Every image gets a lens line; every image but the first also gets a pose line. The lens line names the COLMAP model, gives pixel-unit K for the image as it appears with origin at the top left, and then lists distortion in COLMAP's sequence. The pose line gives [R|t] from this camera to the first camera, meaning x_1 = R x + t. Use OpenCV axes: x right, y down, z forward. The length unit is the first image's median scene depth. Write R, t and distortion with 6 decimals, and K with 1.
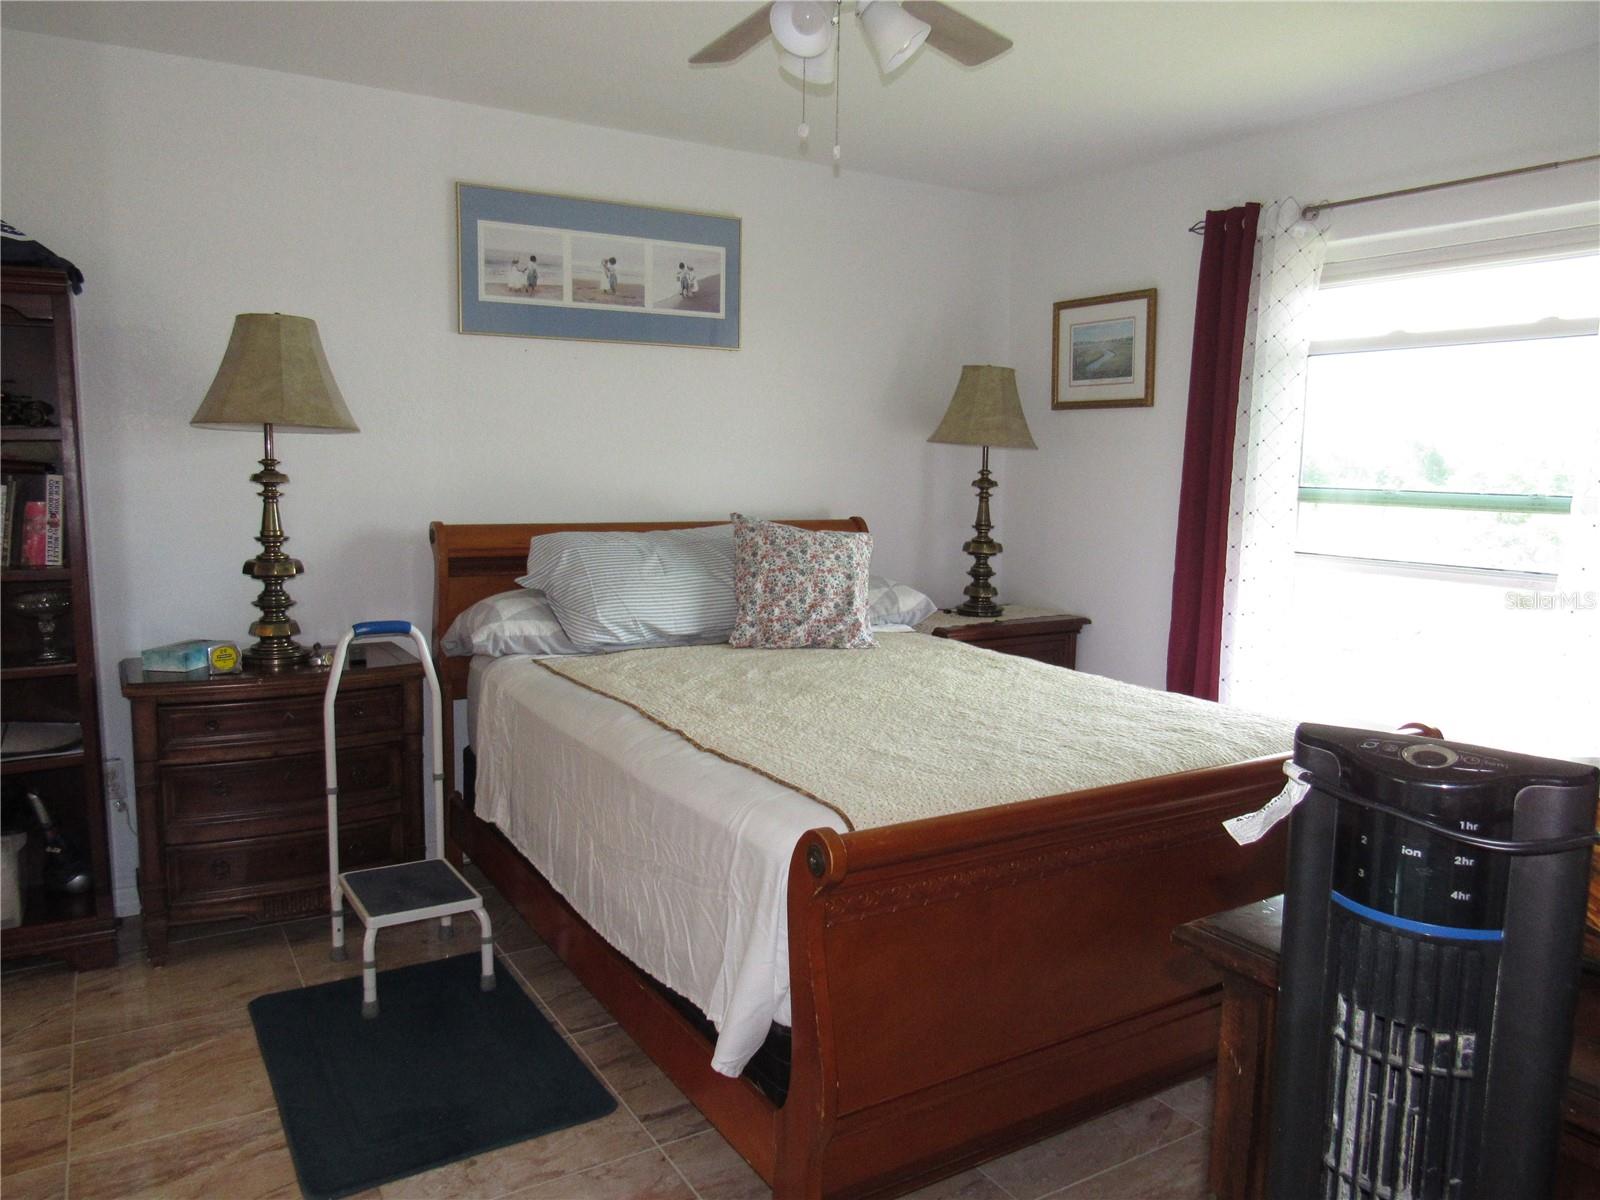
lens RADIAL K [[1164.2, 0, 806.5], [0, 1164.2, 601.4], [0, 0, 1]] dist [-0.033756, 0.003290]
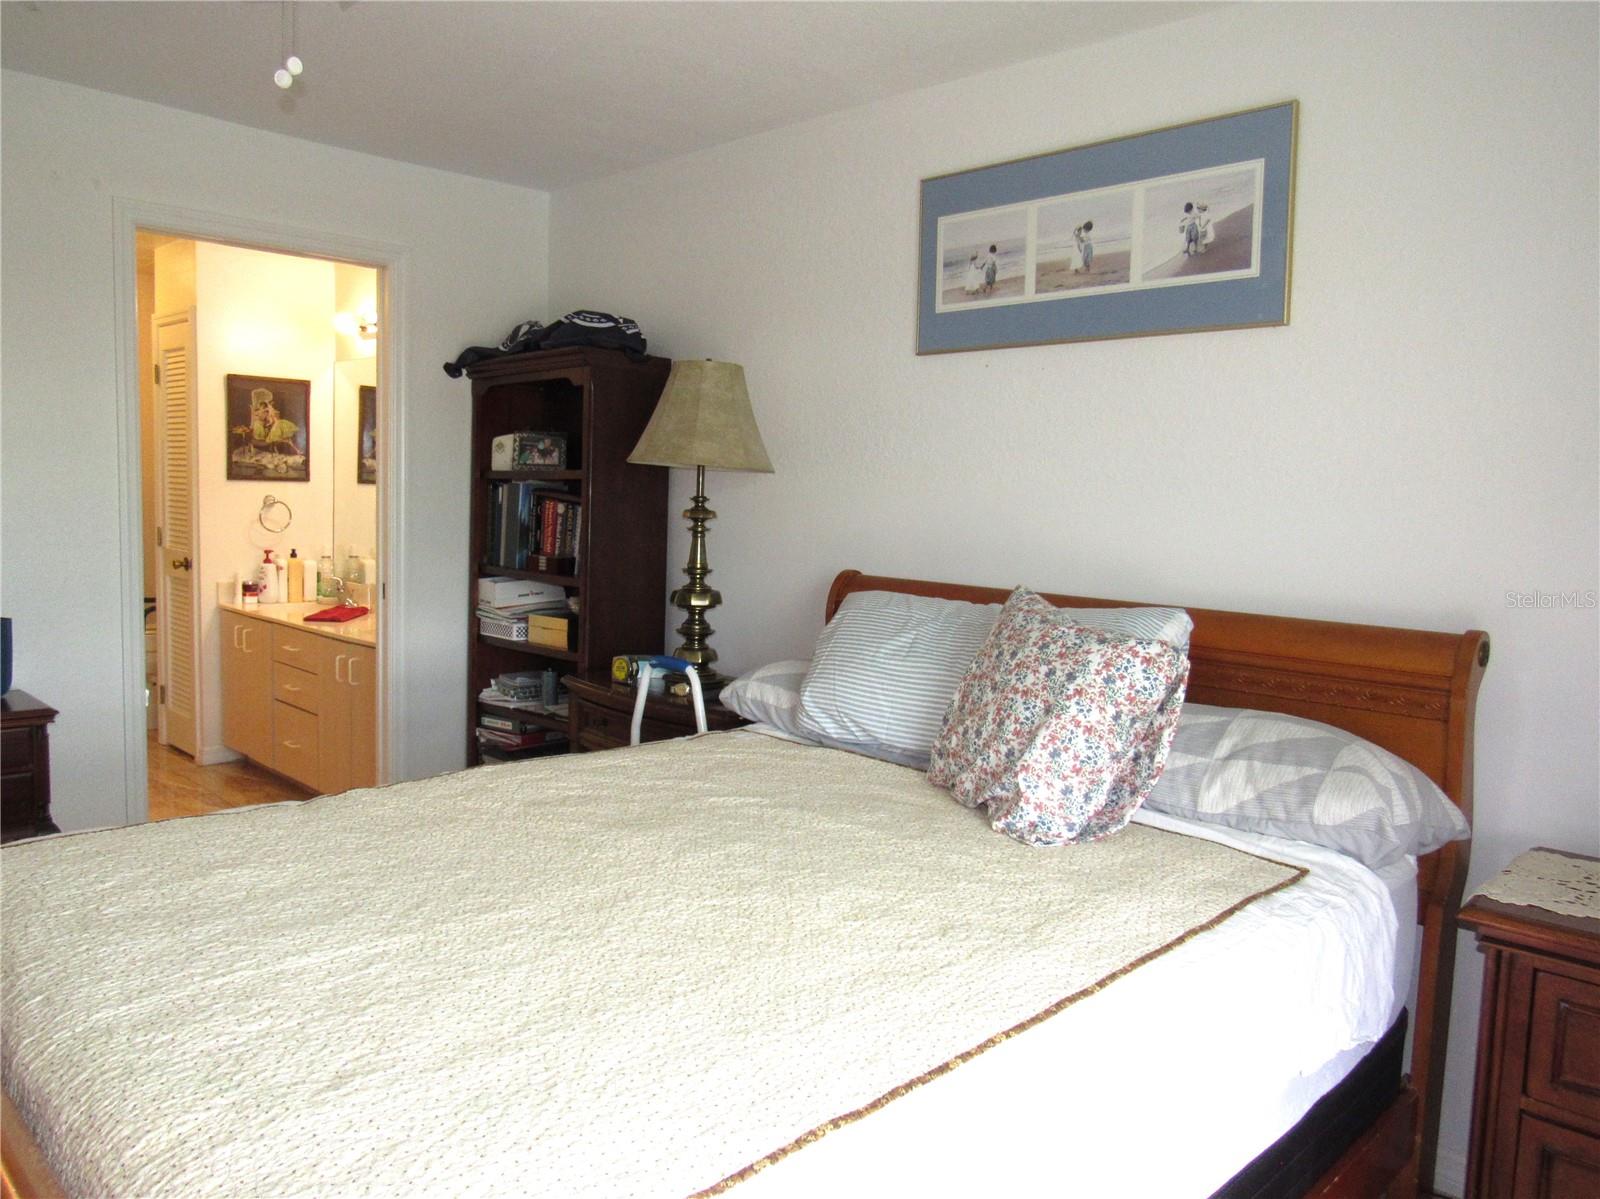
lens RADIAL K [[1164.2, 0, 806.5], [0, 1164.2, 600.9], [0, 0, 1]] dist [-0.033756, 0.003290]
pose [[0.239011, 0.077065, -0.967954, 0.508182], [-0.149723, 0.987849, 0.041679, -0.073234], [0.959404, 0.134963, 0.247646, 0.709557]]
